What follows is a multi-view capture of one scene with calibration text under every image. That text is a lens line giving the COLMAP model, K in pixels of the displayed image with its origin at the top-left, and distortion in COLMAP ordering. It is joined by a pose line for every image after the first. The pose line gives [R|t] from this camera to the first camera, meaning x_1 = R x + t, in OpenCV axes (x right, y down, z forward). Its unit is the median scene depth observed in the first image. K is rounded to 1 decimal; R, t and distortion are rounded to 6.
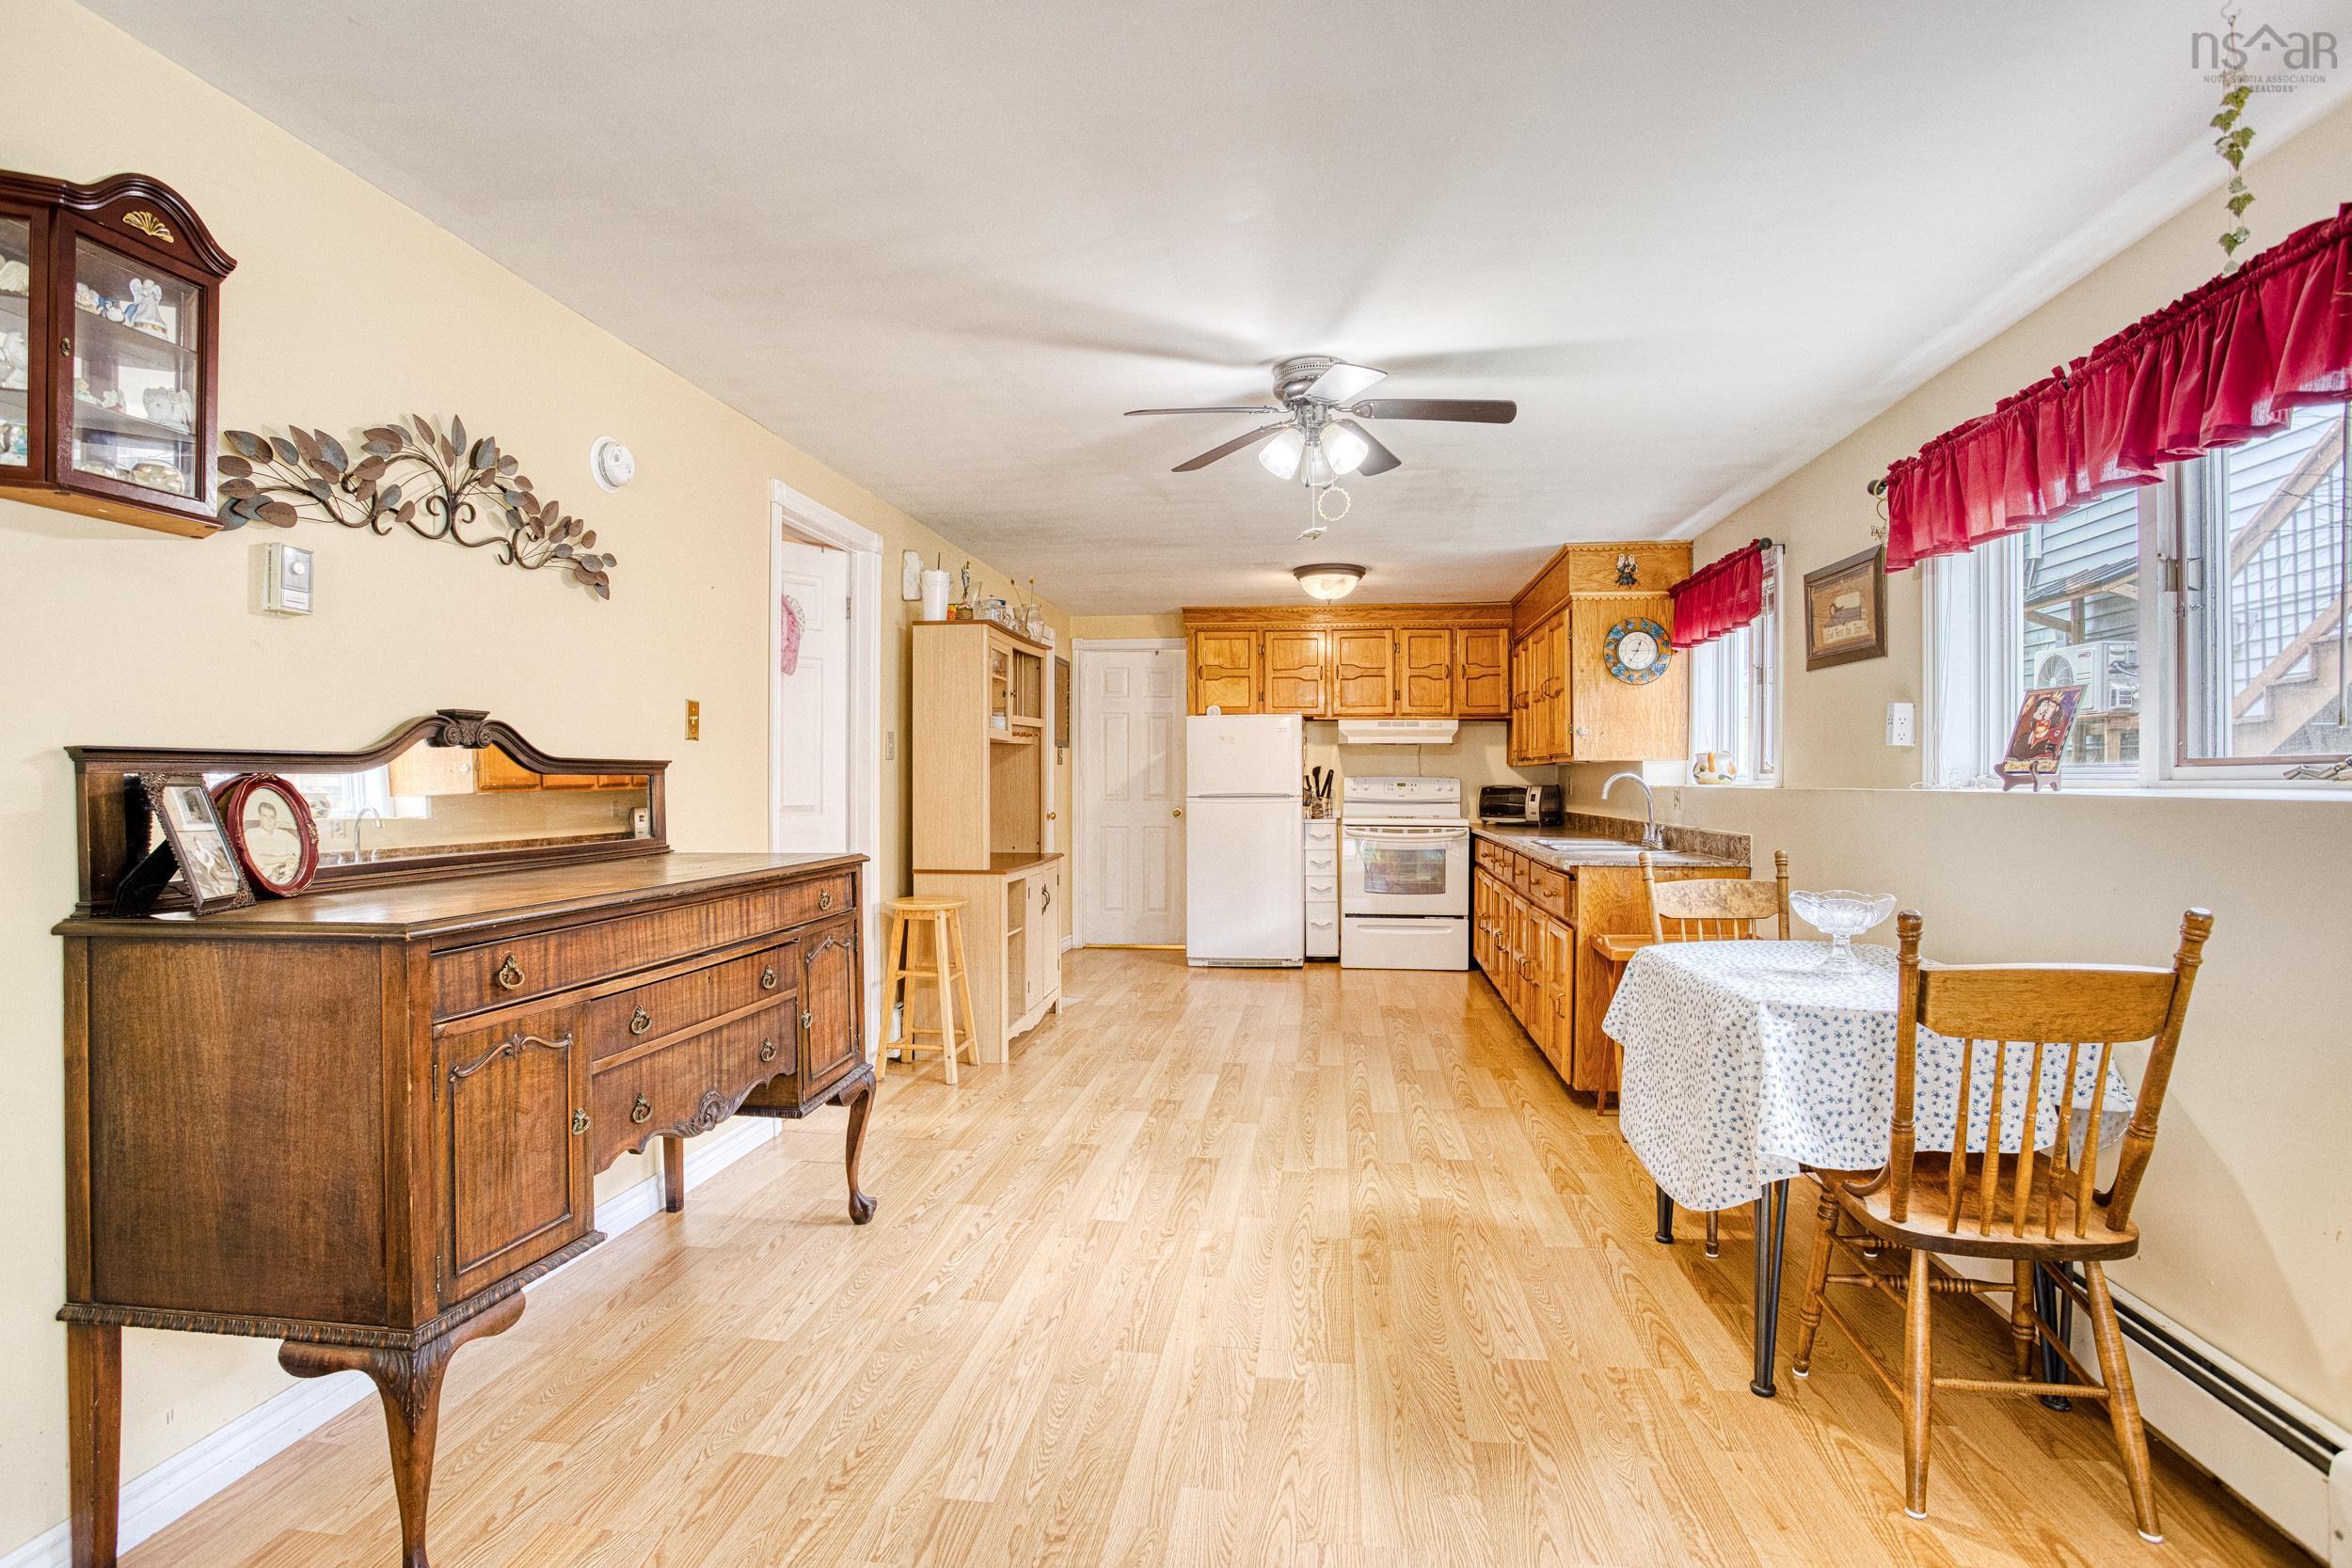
lens RADIAL K [[1168.5, 0, 1178.5], [0, 1168.5, 771.5], [0, 0, 1]] dist [-0.073231, 0.043484]
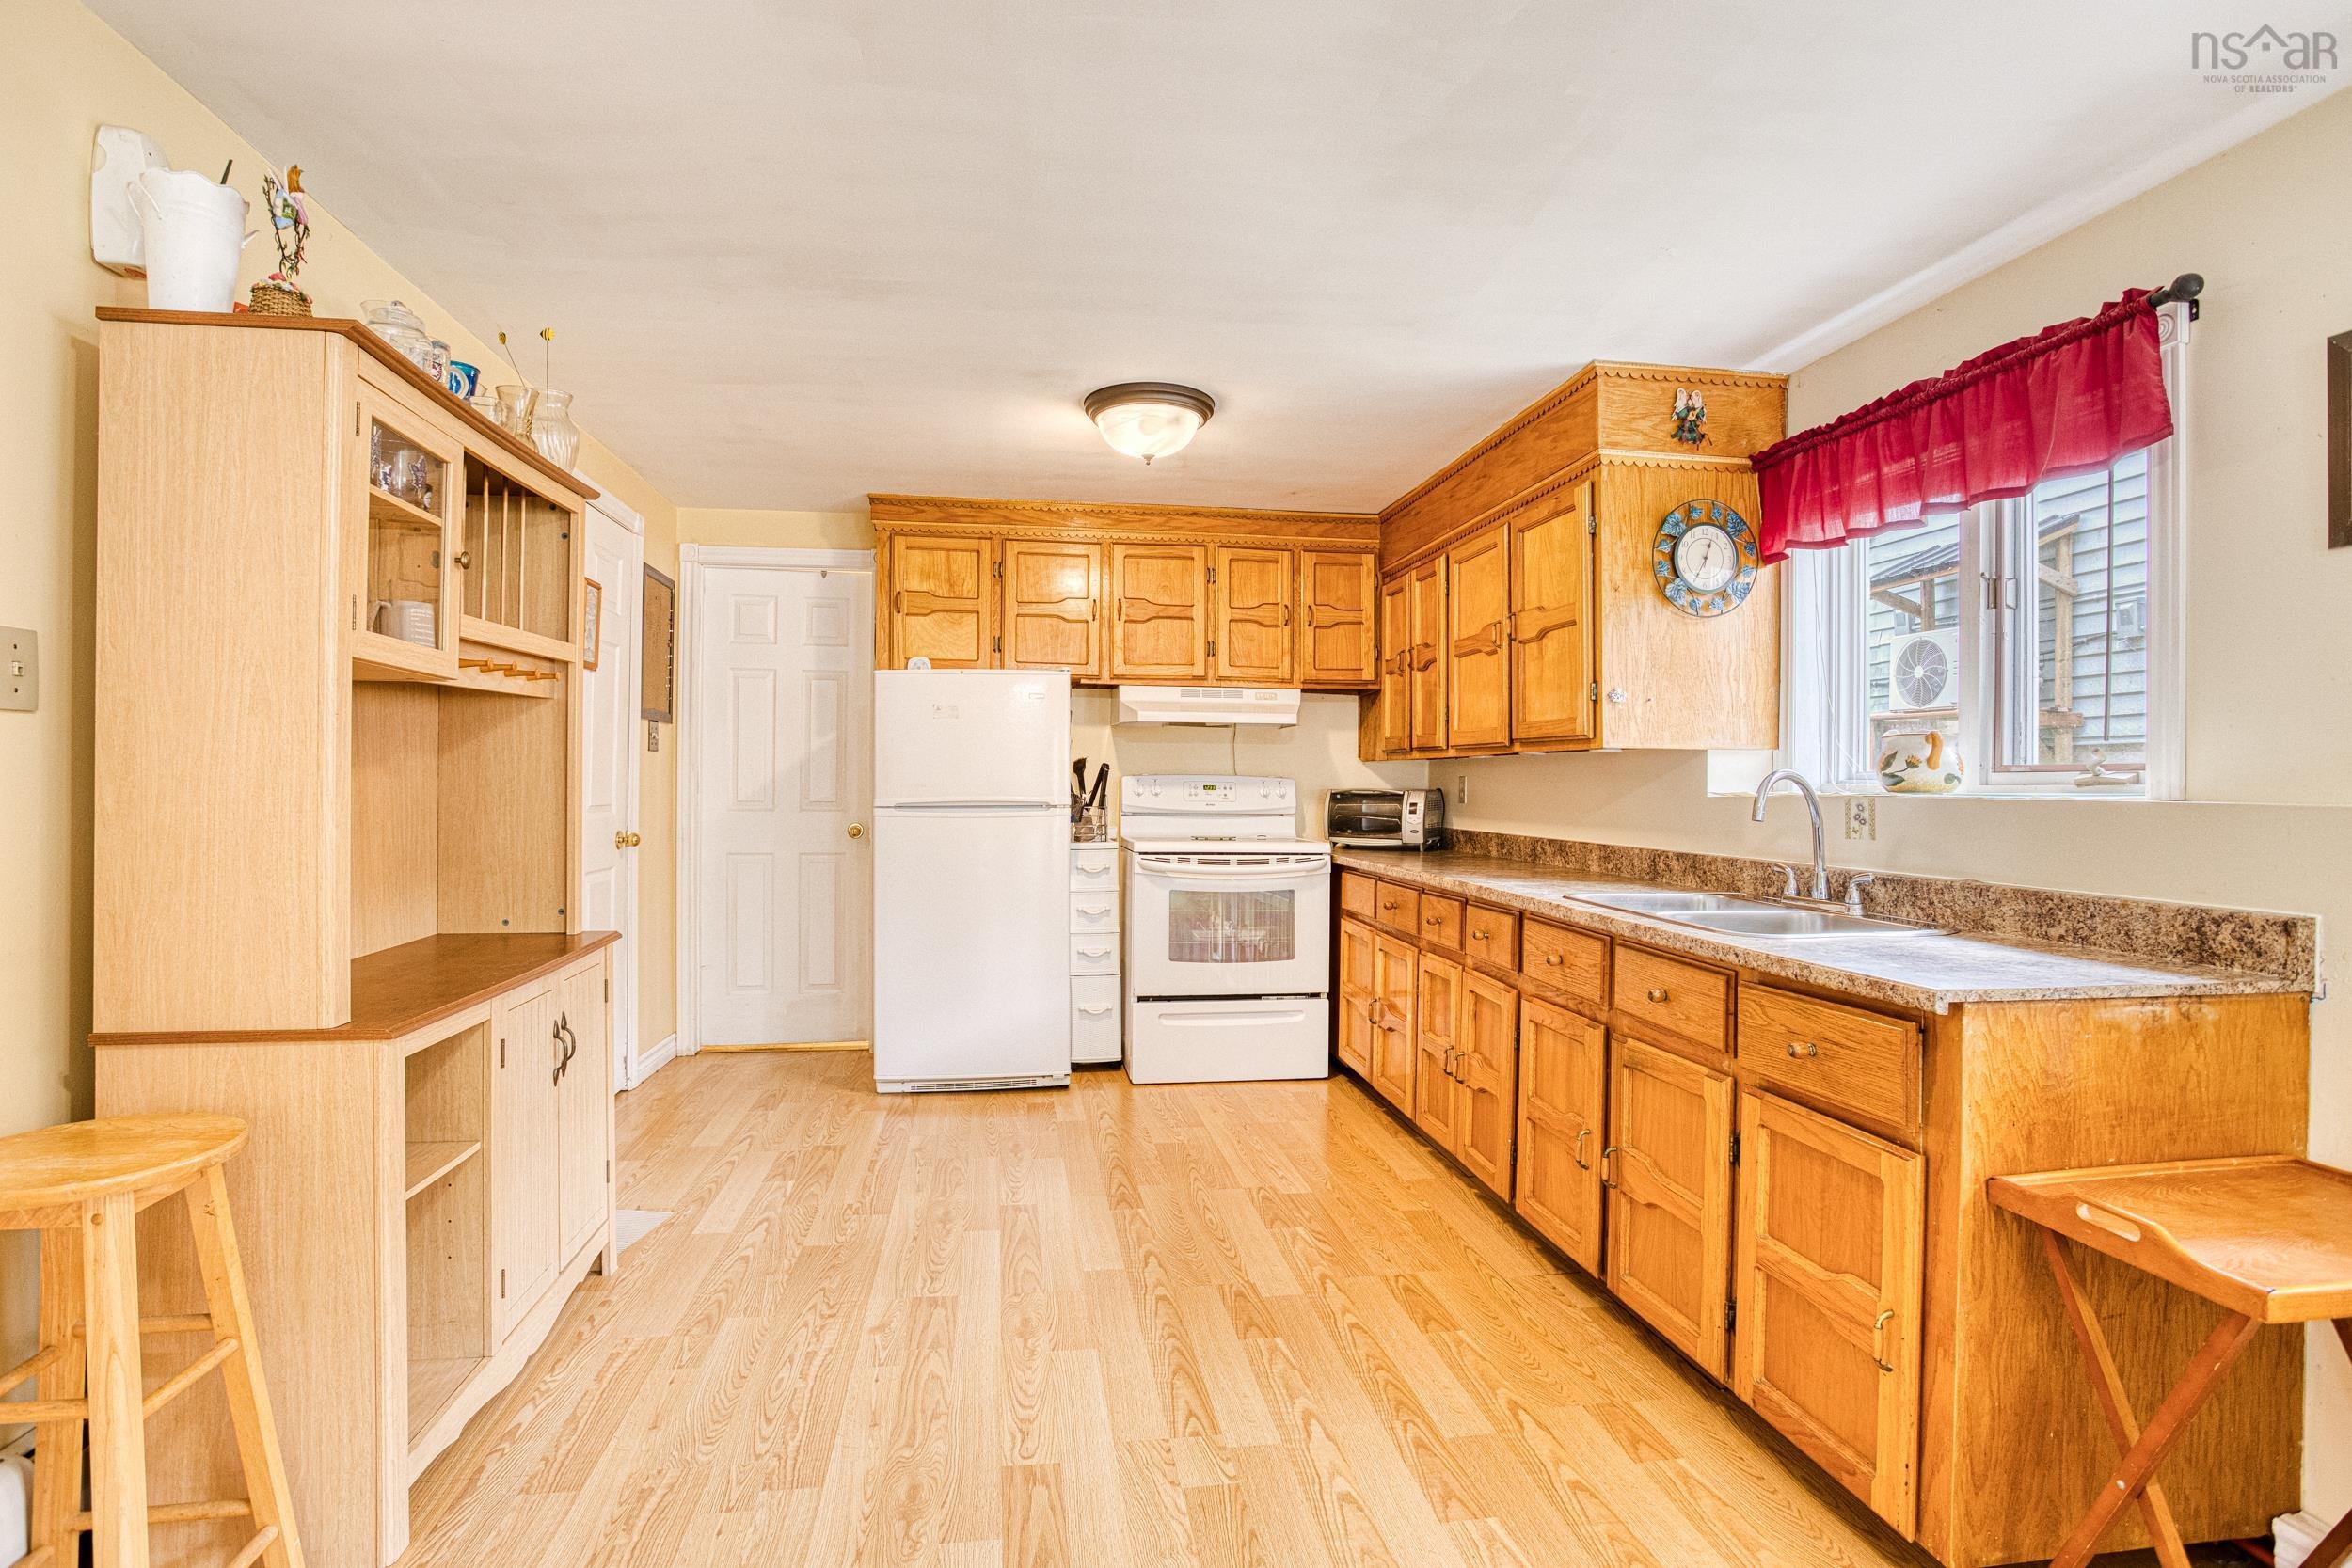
lens RADIAL K [[1168.5, 0, 1178.5], [0, 1168.5, 771.5], [0, 0, 1]] dist [-0.073231, 0.043484]
pose [[0.959644, 0.008723, 0.281082, -0.013551], [-0.008716, 0.999961, -0.001275, 0.004302], [-0.281083, -0.001226, 0.959683, 0.492597]]
